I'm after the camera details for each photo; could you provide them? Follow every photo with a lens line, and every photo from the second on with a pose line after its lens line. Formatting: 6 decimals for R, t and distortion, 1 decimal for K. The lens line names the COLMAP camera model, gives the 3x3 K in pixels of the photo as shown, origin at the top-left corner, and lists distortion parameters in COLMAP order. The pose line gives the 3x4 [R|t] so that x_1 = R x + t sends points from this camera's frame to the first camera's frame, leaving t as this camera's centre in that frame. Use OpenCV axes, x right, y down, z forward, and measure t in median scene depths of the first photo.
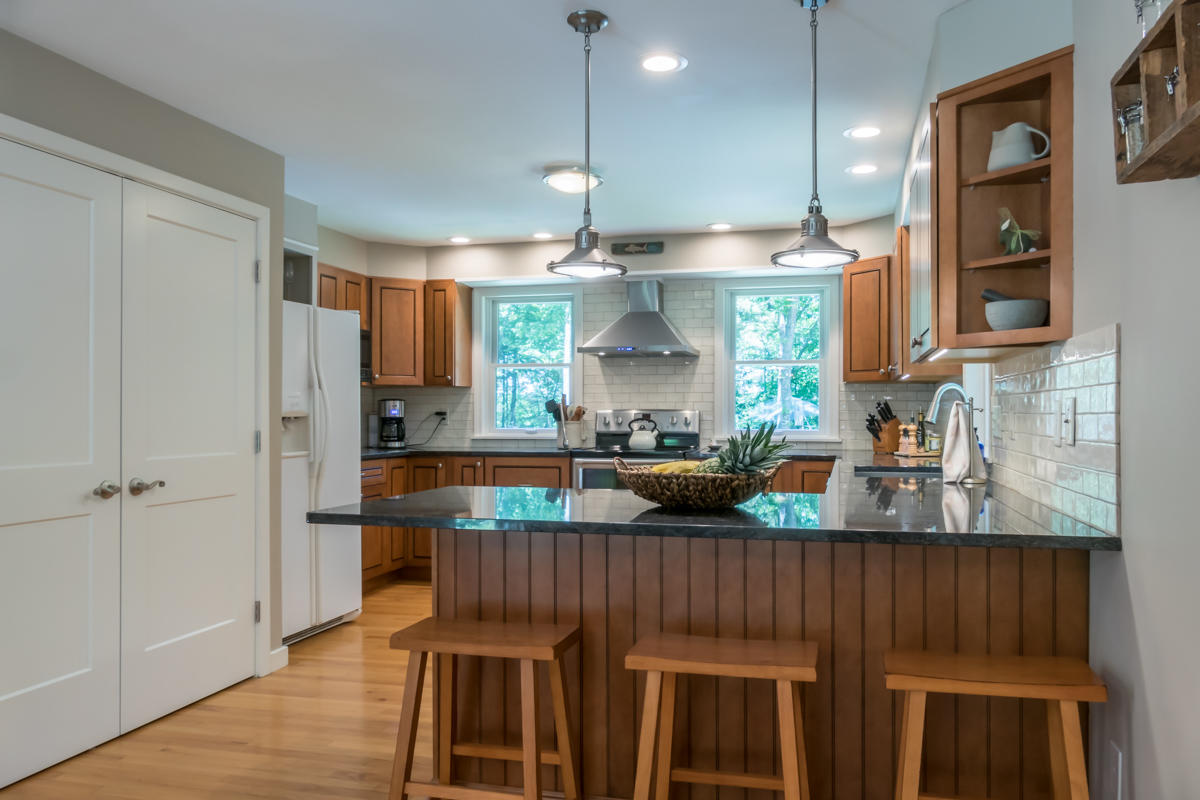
lens RADIAL K [[883.4, 0, 598.8], [0, 883.4, 384.5], [0, 0, 1]] dist [0.005474, 0.001093]
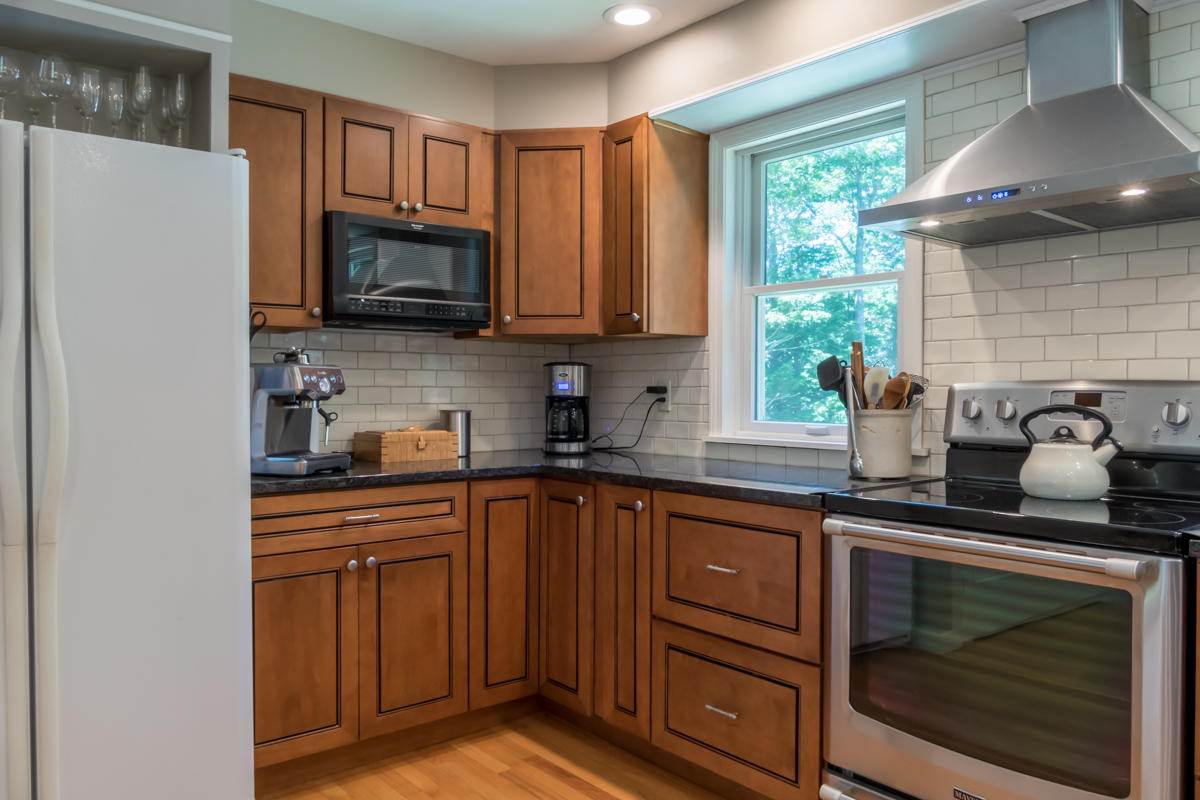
lens RADIAL K [[883.4, 0, 598.8], [0, 883.4, 384.5], [0, 0, 1]] dist [0.005474, 0.001093]
pose [[0.821625, 0.001068, -0.570027, 0.091991], [0.013964, 0.999660, 0.022001, 0.019137], [0.569857, -0.026036, 0.821331, 0.592574]]
